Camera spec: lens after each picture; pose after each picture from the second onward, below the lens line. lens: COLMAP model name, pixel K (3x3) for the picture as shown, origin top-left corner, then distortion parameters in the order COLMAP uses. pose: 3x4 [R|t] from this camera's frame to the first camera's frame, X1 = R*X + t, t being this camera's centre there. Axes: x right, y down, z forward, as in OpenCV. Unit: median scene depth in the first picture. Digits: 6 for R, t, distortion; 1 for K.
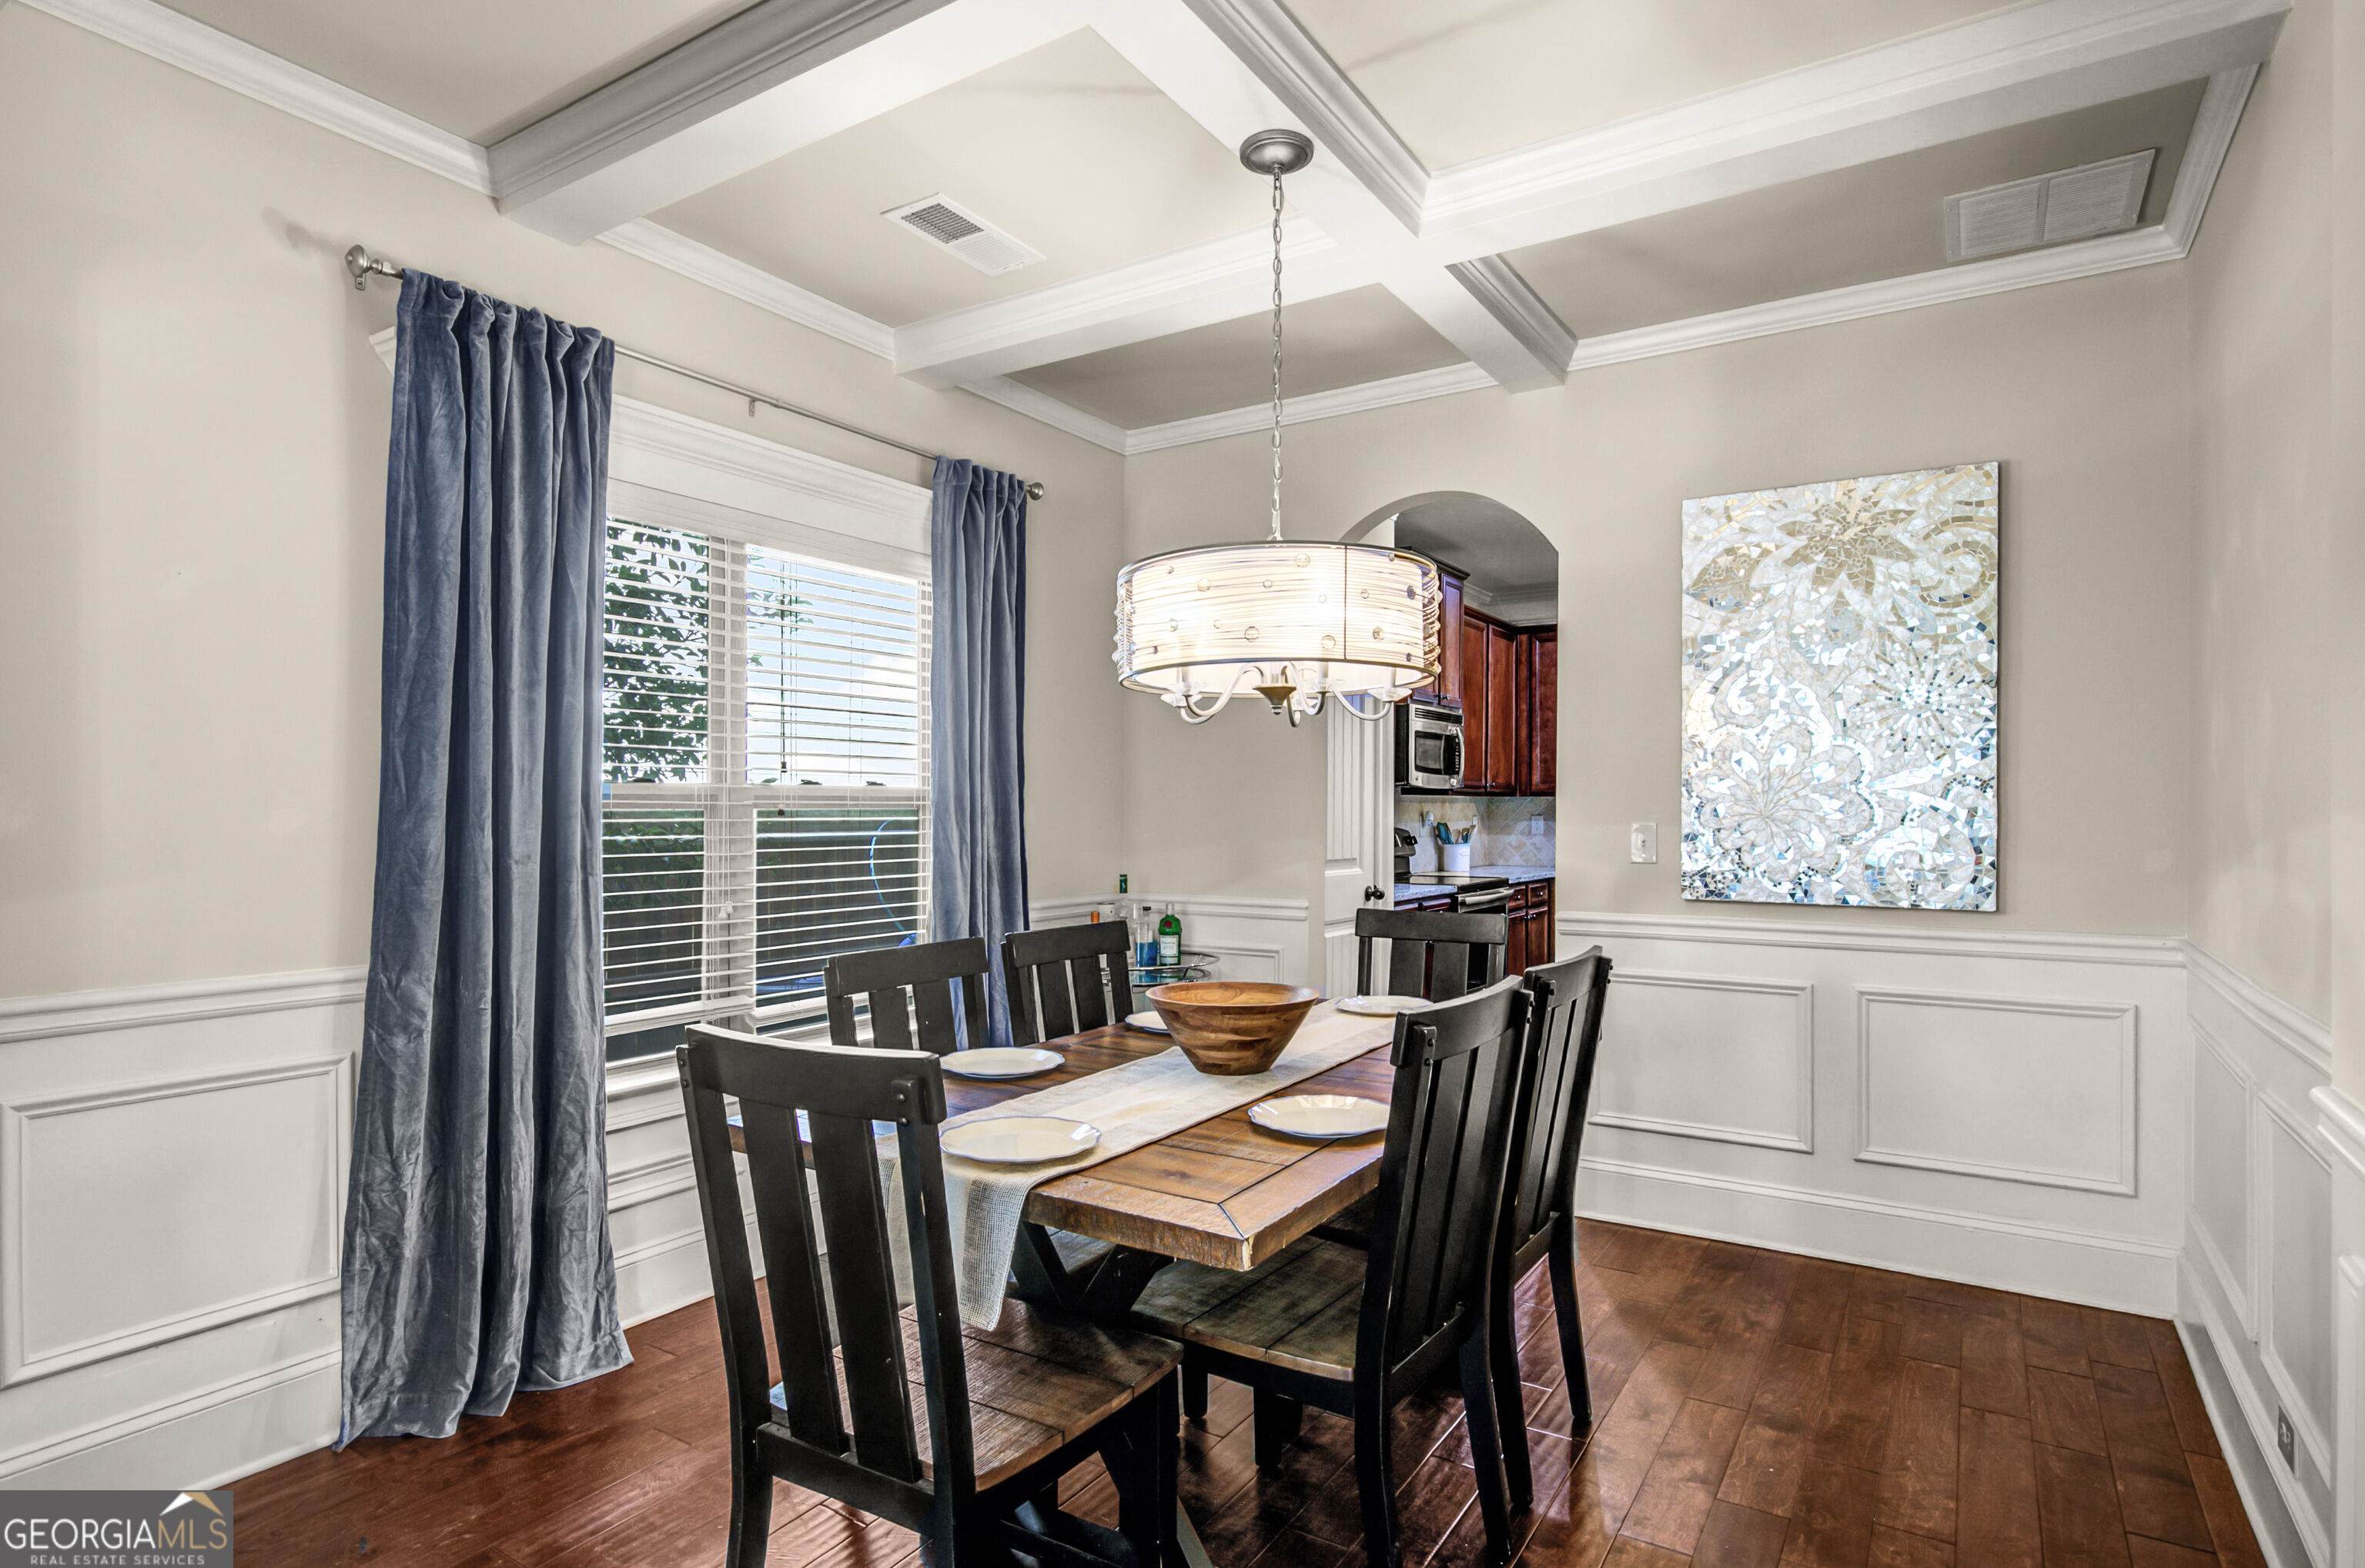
lens RADIAL K [[1242.8, 0, 1205.1], [0, 1242.8, 800.4], [0, 0, 1]] dist [-0.000986, 0.000036]
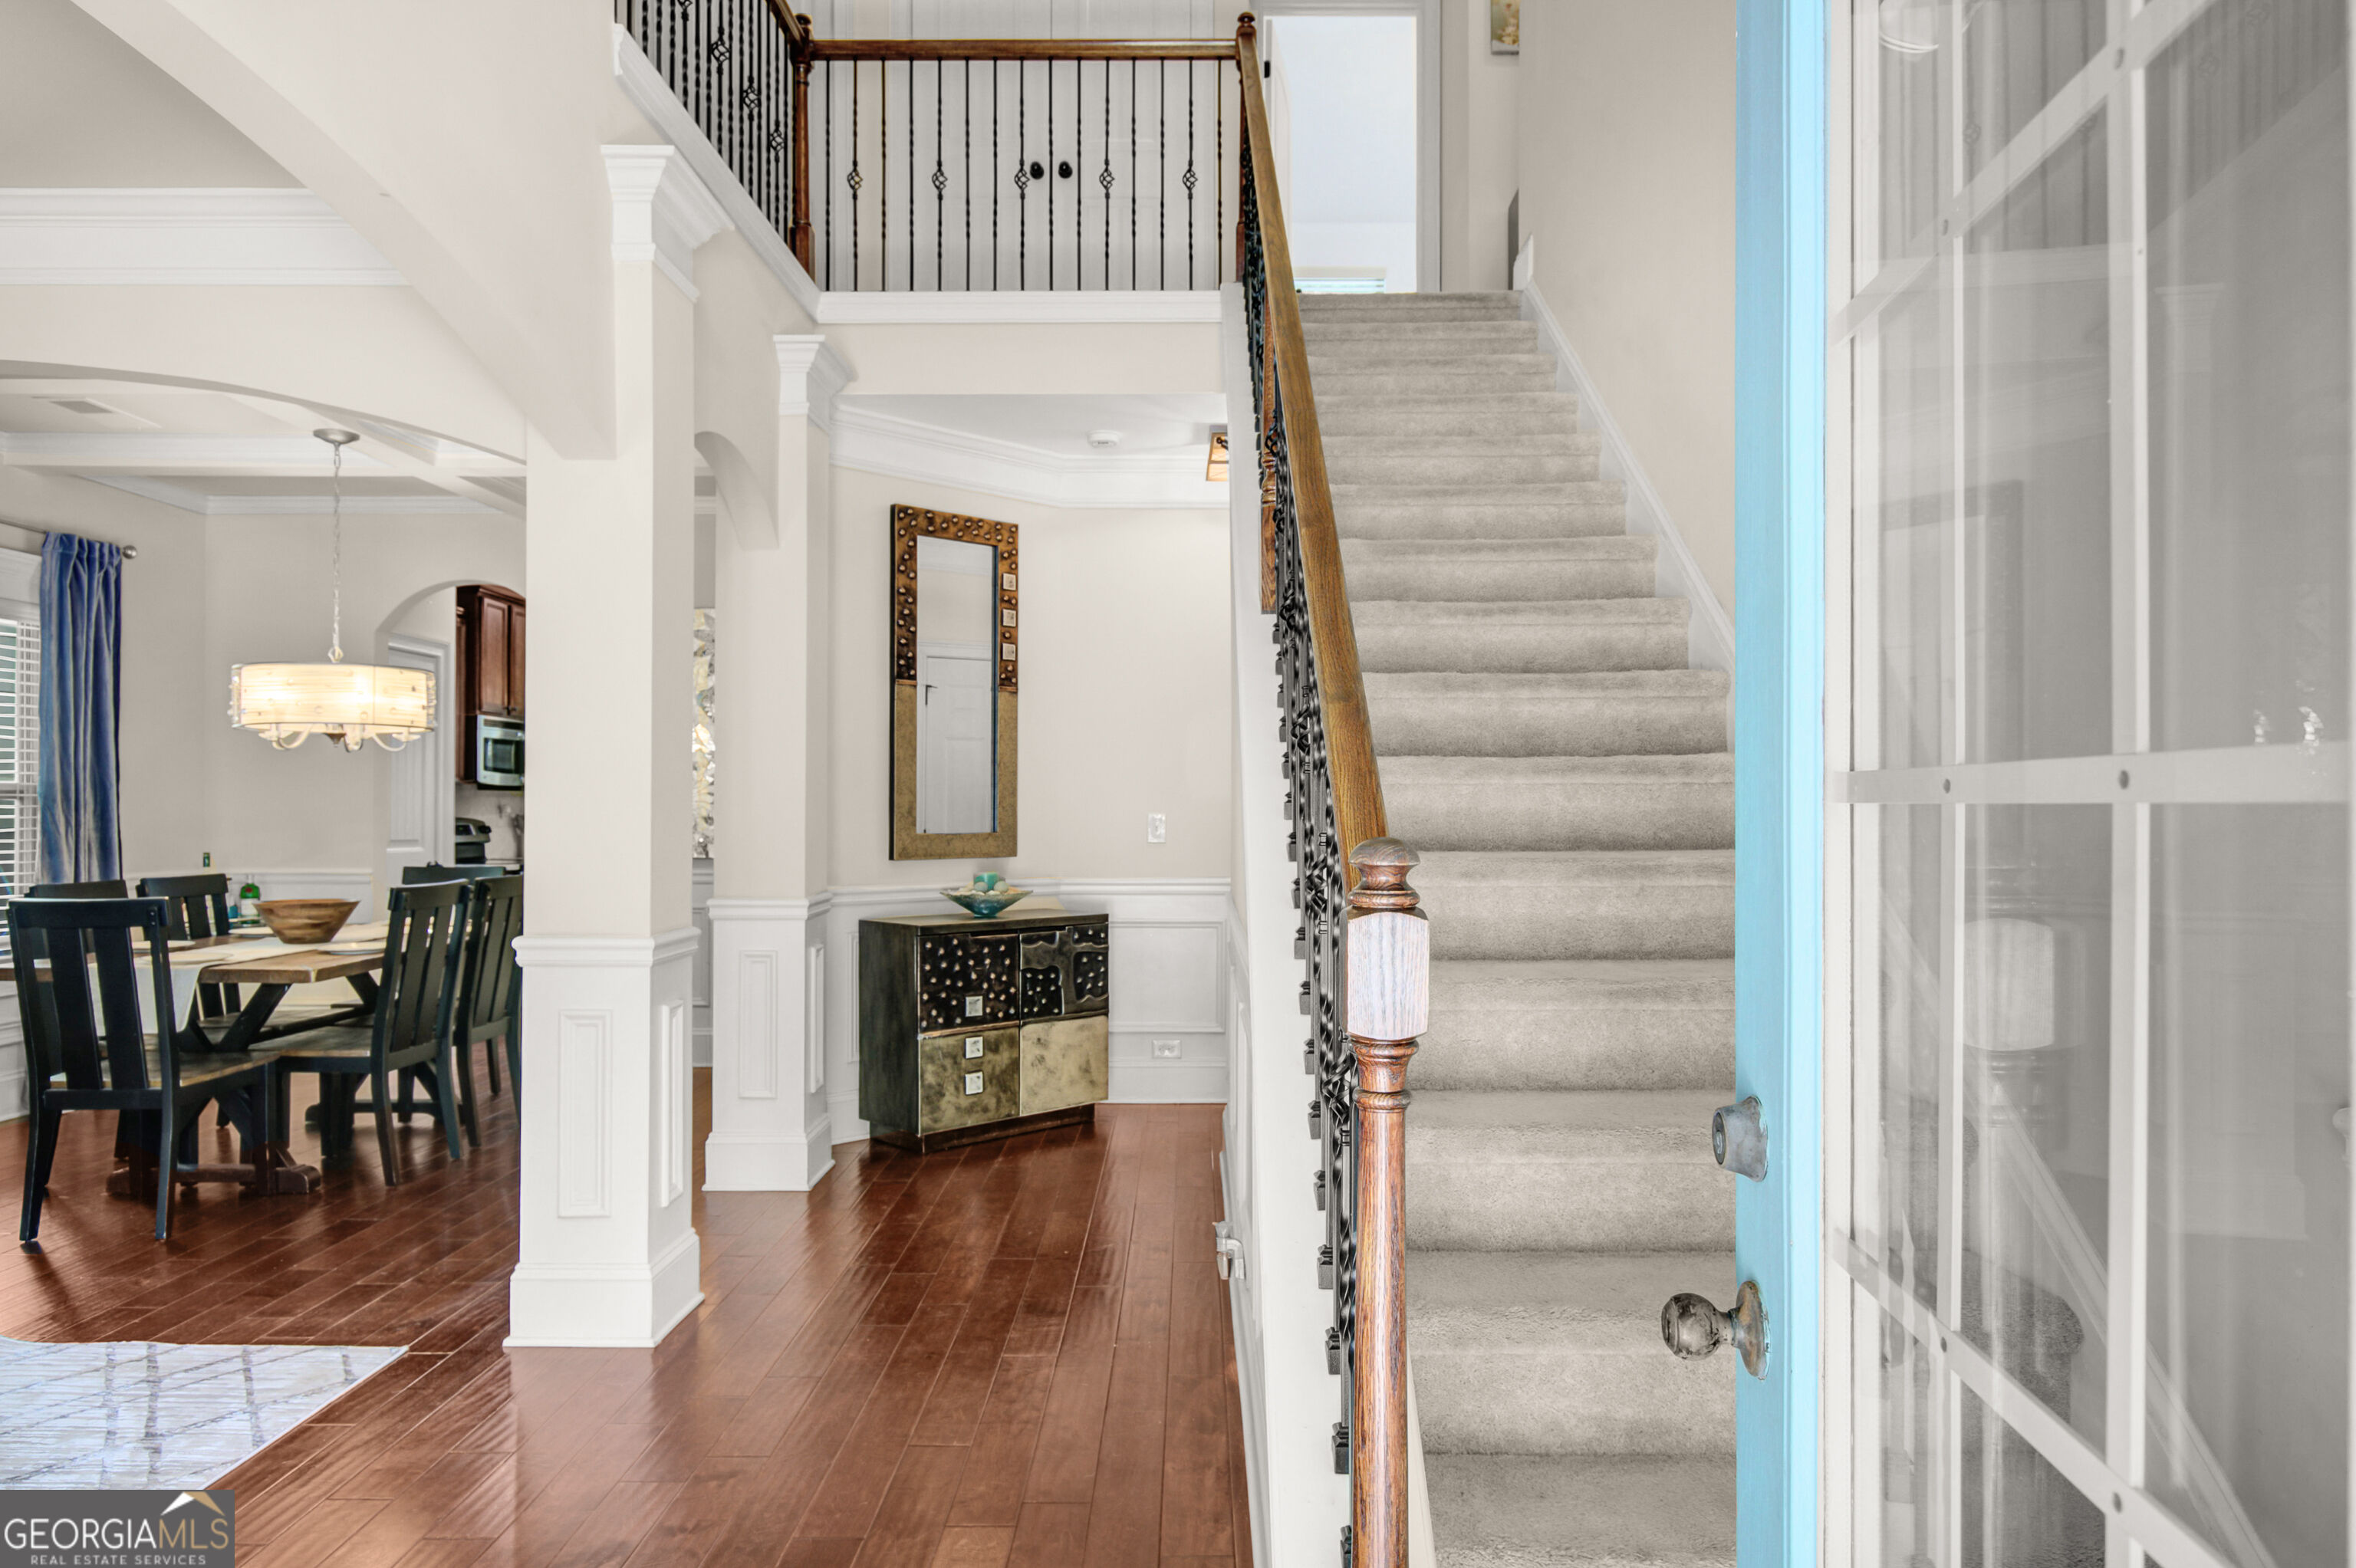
lens RADIAL K [[1482.4, 0, 1186.3], [0, 1482.4, 806.6], [0, 0, 1]] dist [0.005465, -0.000742]
pose [[0.848648, 0.000983, 0.528957, -0.021548], [-0.004630, 0.999974, 0.005569, 0.000141], [-0.528938, -0.007175, 0.848630, -0.890313]]
